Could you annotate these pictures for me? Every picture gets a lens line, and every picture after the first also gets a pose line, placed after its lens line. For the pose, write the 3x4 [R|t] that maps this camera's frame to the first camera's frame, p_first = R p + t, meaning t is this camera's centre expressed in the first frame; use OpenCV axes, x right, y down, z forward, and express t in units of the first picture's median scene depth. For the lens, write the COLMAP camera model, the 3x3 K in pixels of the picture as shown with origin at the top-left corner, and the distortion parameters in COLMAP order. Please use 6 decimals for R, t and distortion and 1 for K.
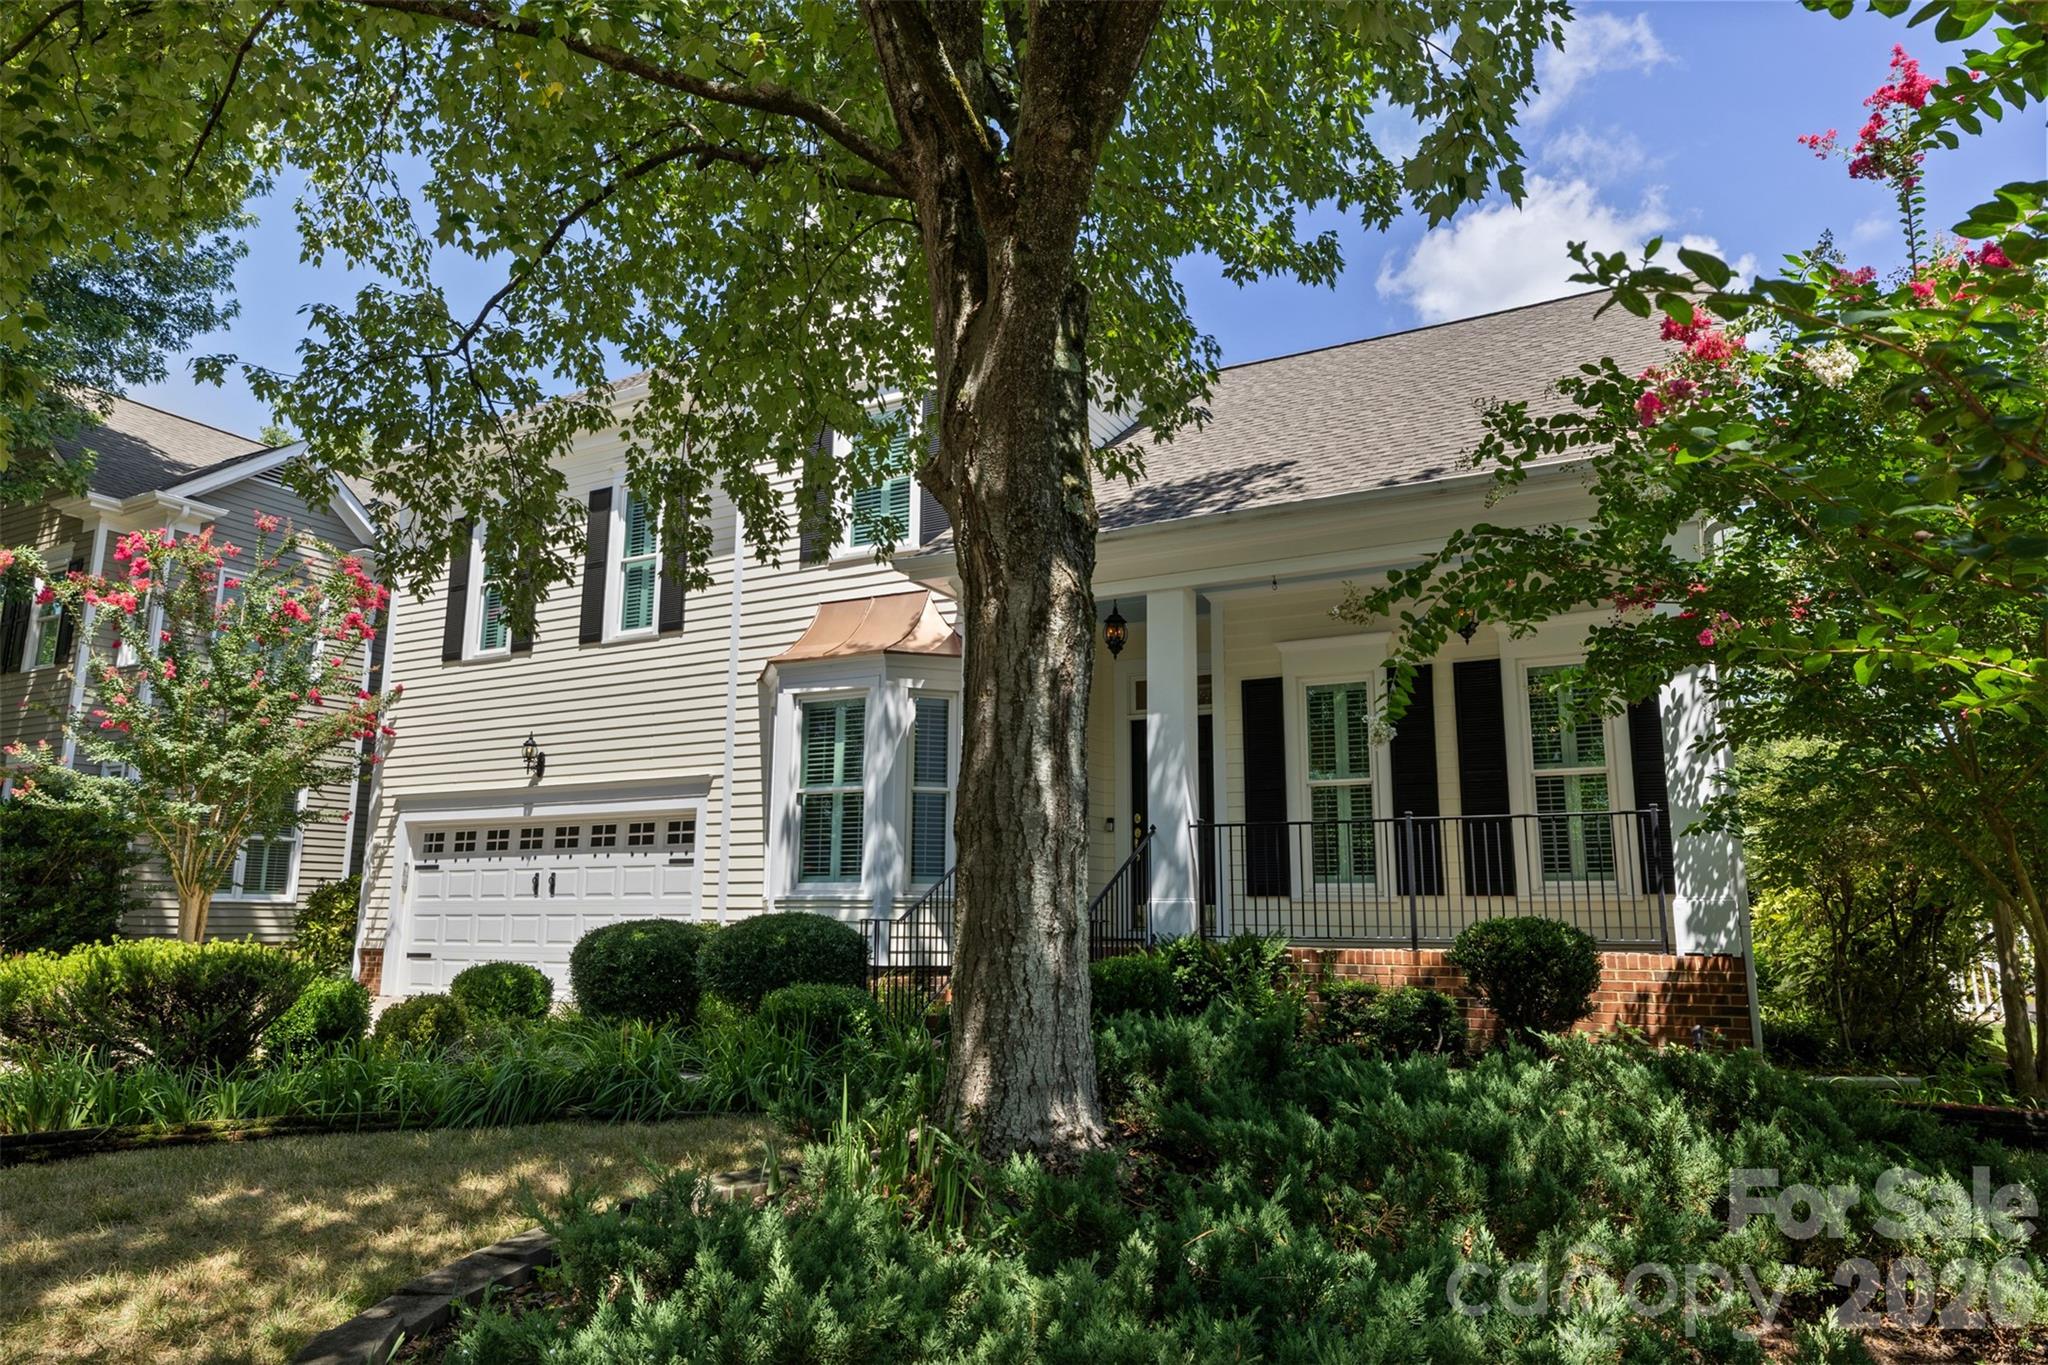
lens RADIAL K [[1266.5, 0, 1022.2], [0, 1266.5, 673.7], [0, 0, 1]] dist [-0.003610, 0.000043]
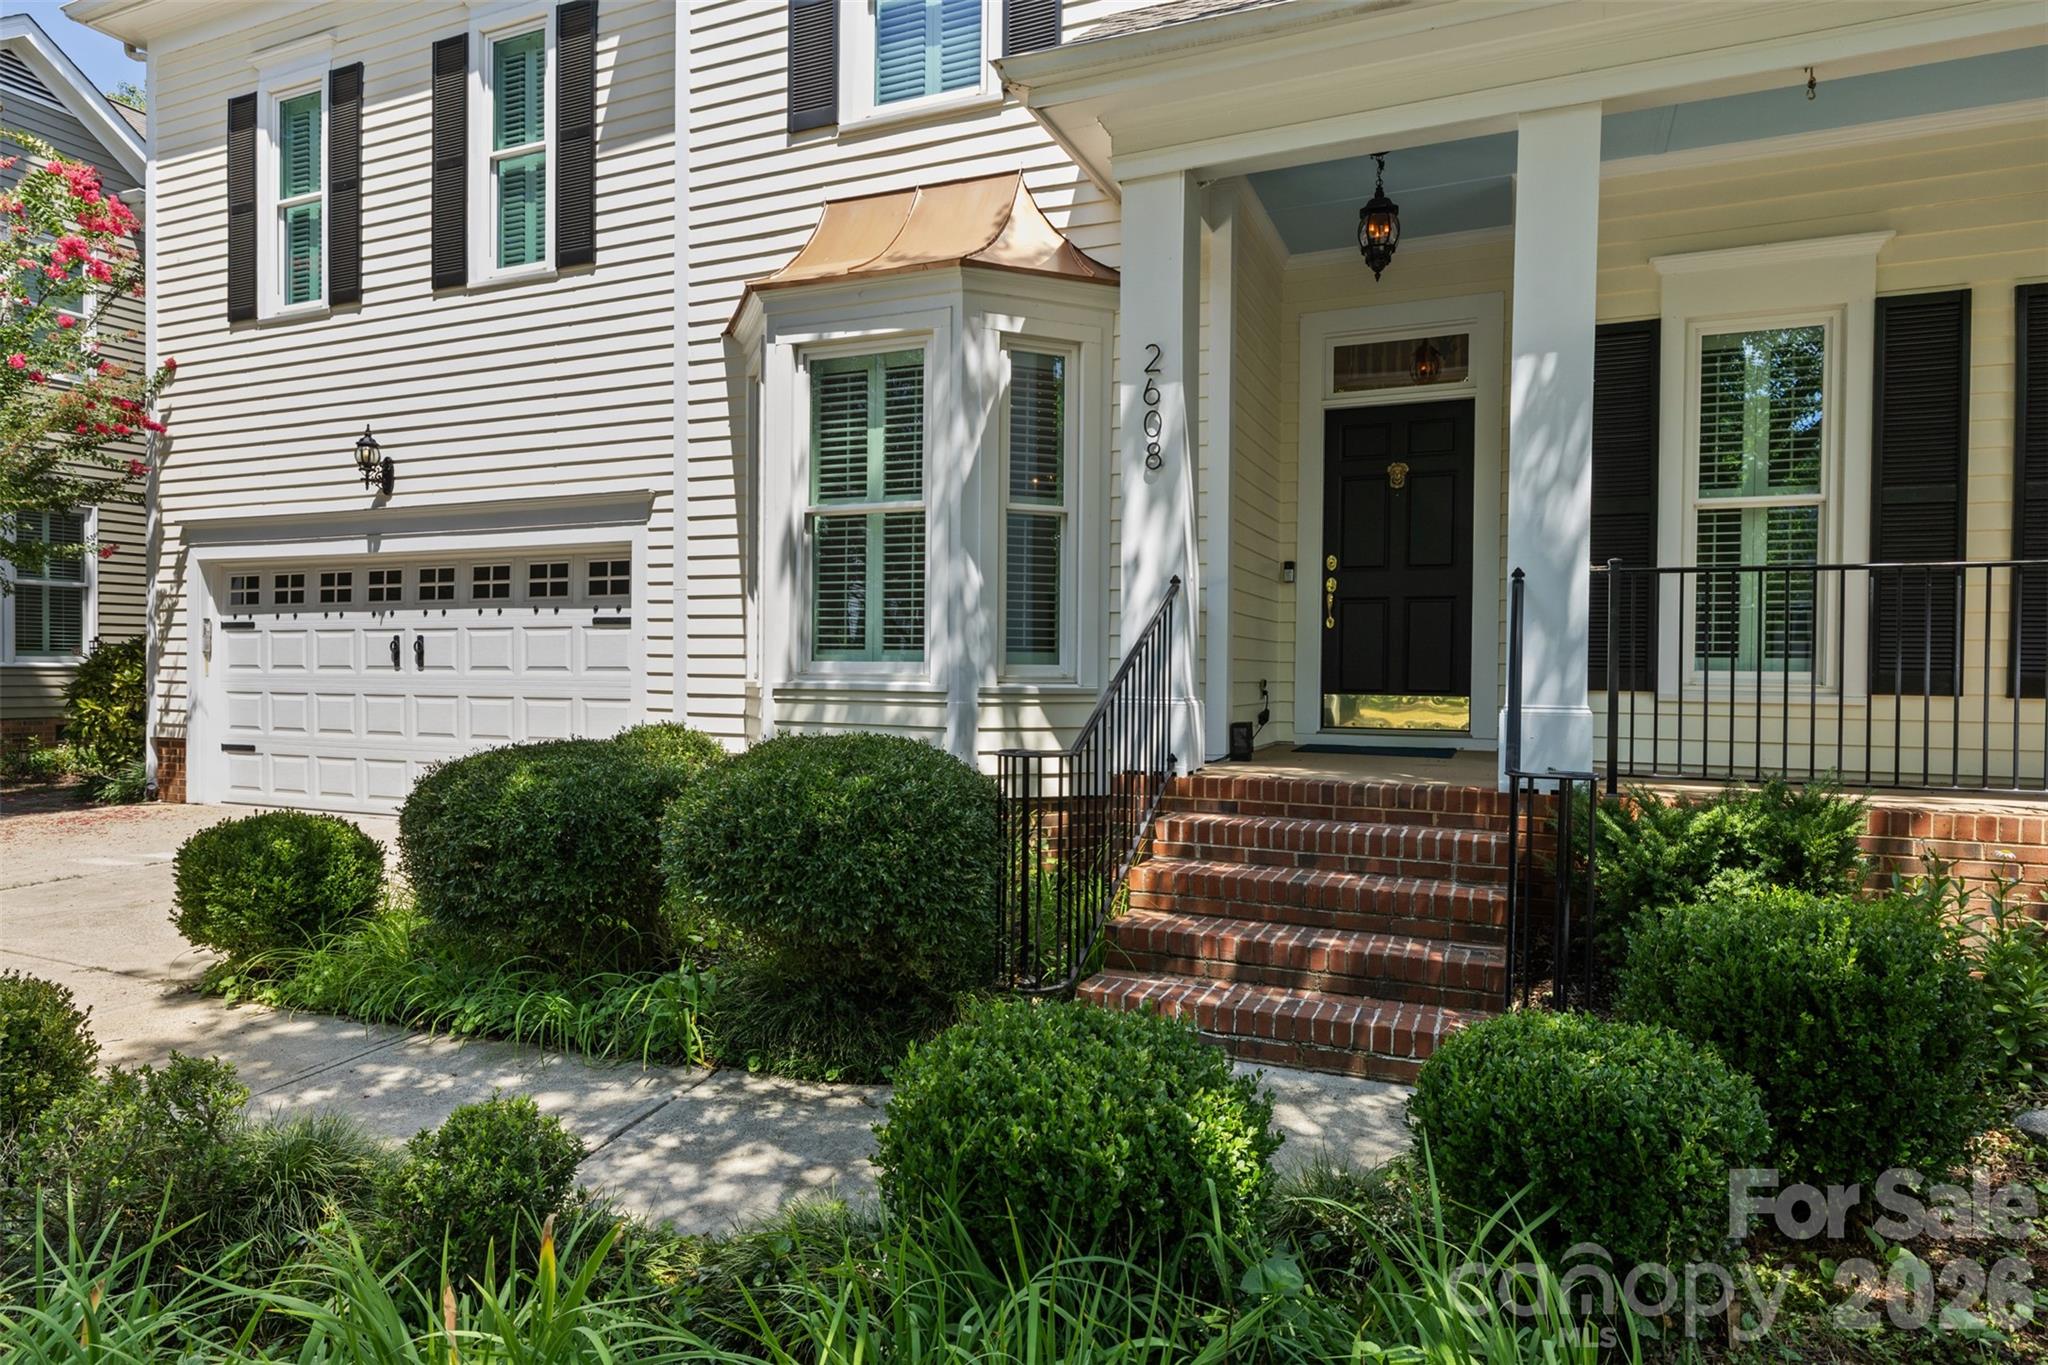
lens RADIAL K [[1150.9, 0, 1027.4], [0, 1150.9, 679.3], [0, 0, 1]] dist [0.003605, -0.000757]
pose [[0.996103, 0.002867, 0.088149, -0.100751], [-0.020619, 0.979343, 0.201152, 0.049866], [-0.085751, -0.202186, 0.975586, 0.370222]]
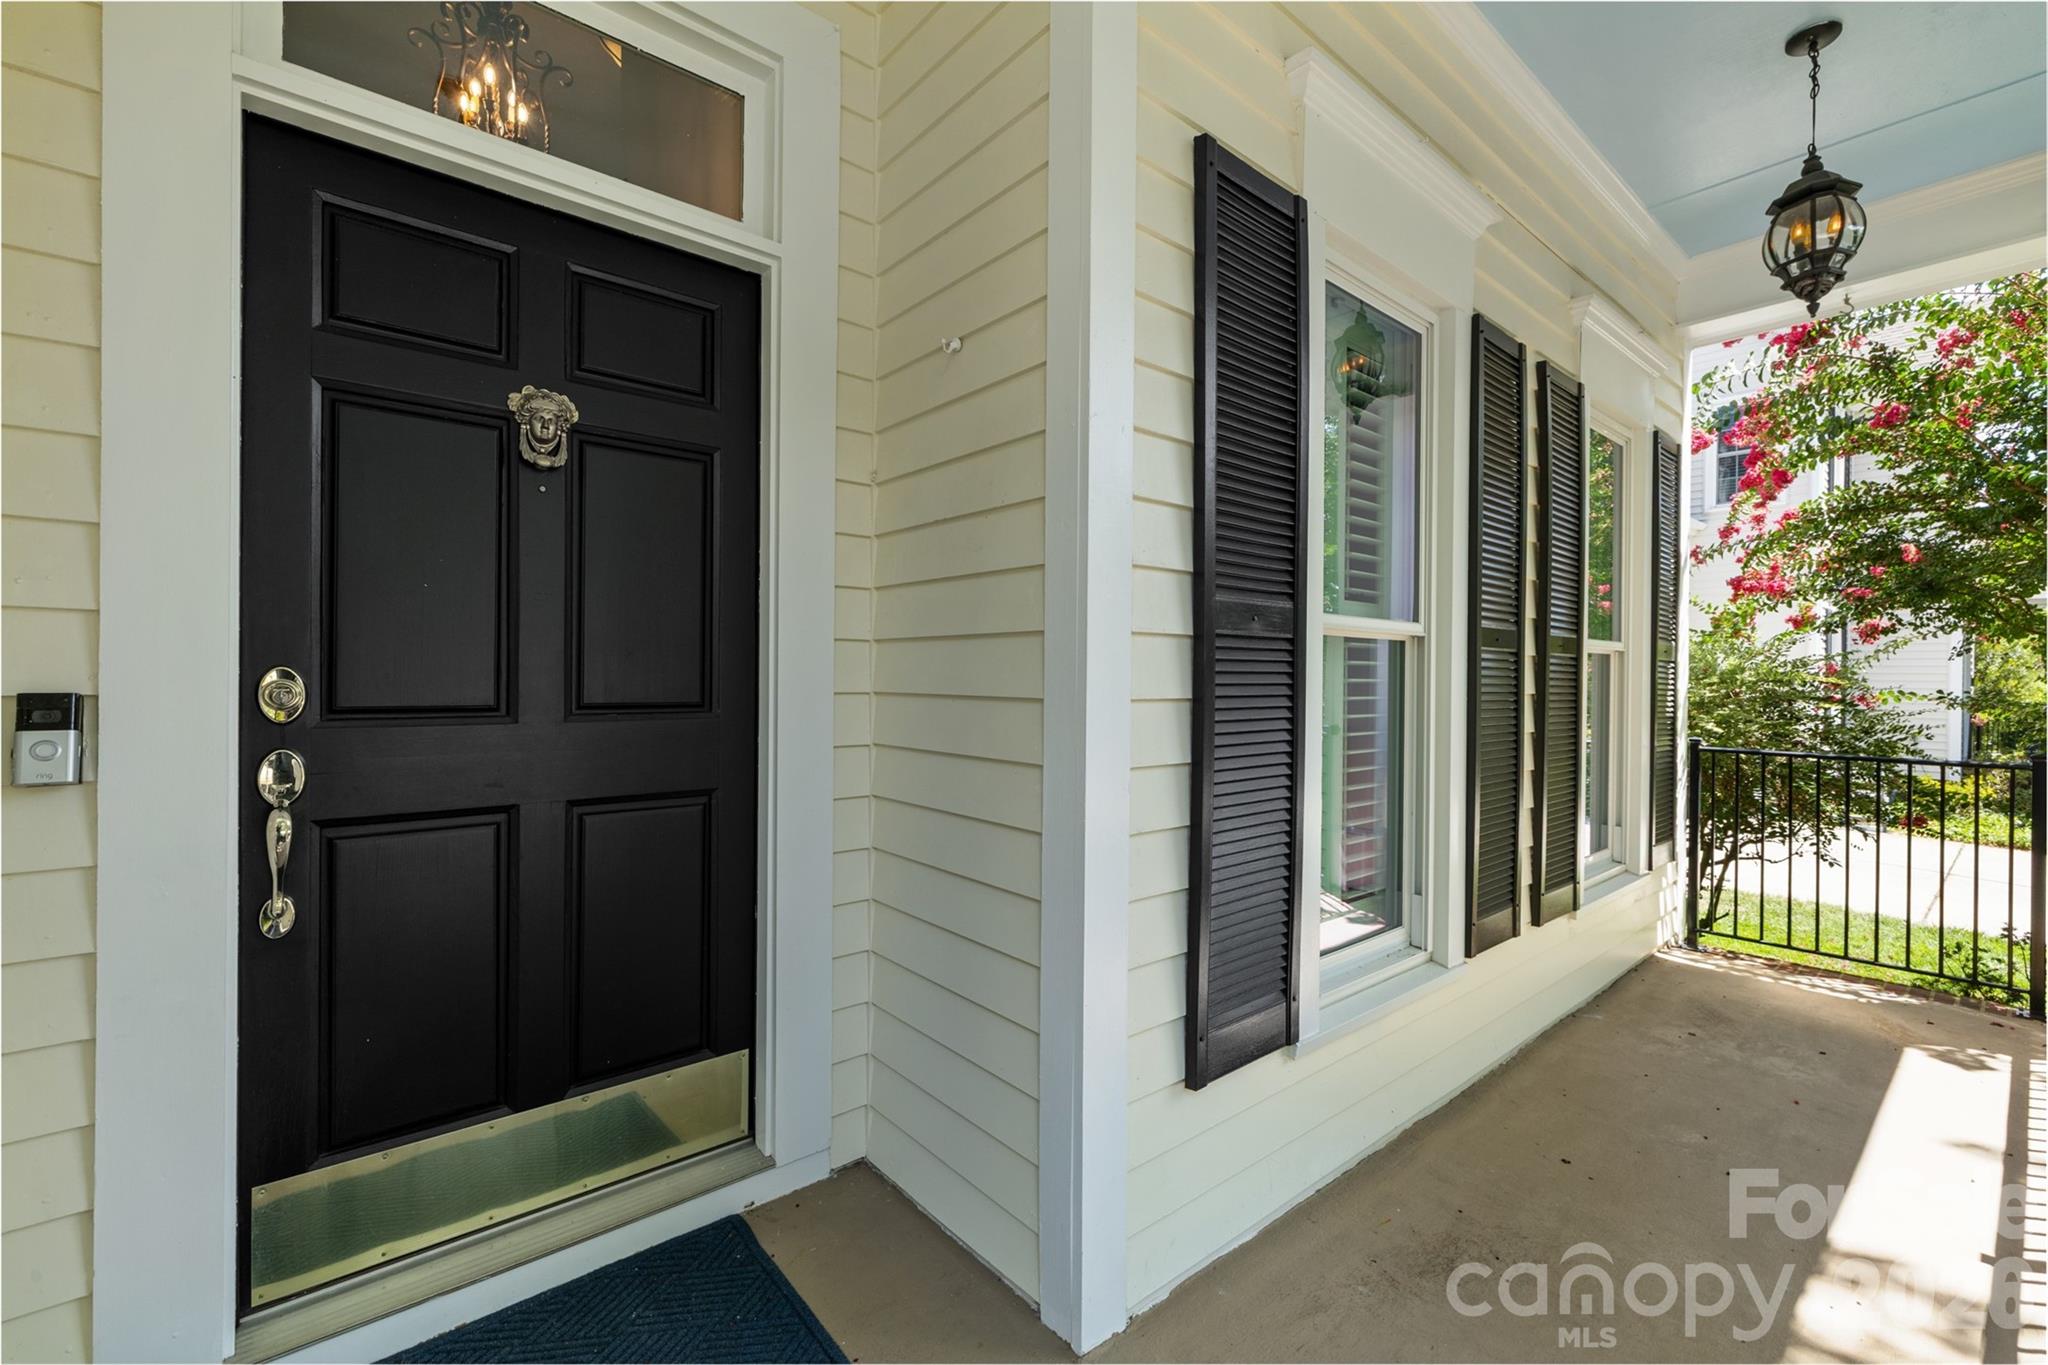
lens RADIAL K [[848.9, 0, 1027.0], [0, 848.9, 691.0], [0, 0, 1]] dist [-0.001159, -0.000015]
pose [[0.384268, -0.013858, 0.923117, 0.020152], [-0.172870, 0.981122, 0.086690, 0.074774], [-0.906892, -0.192892, 0.374618, 0.751425]]
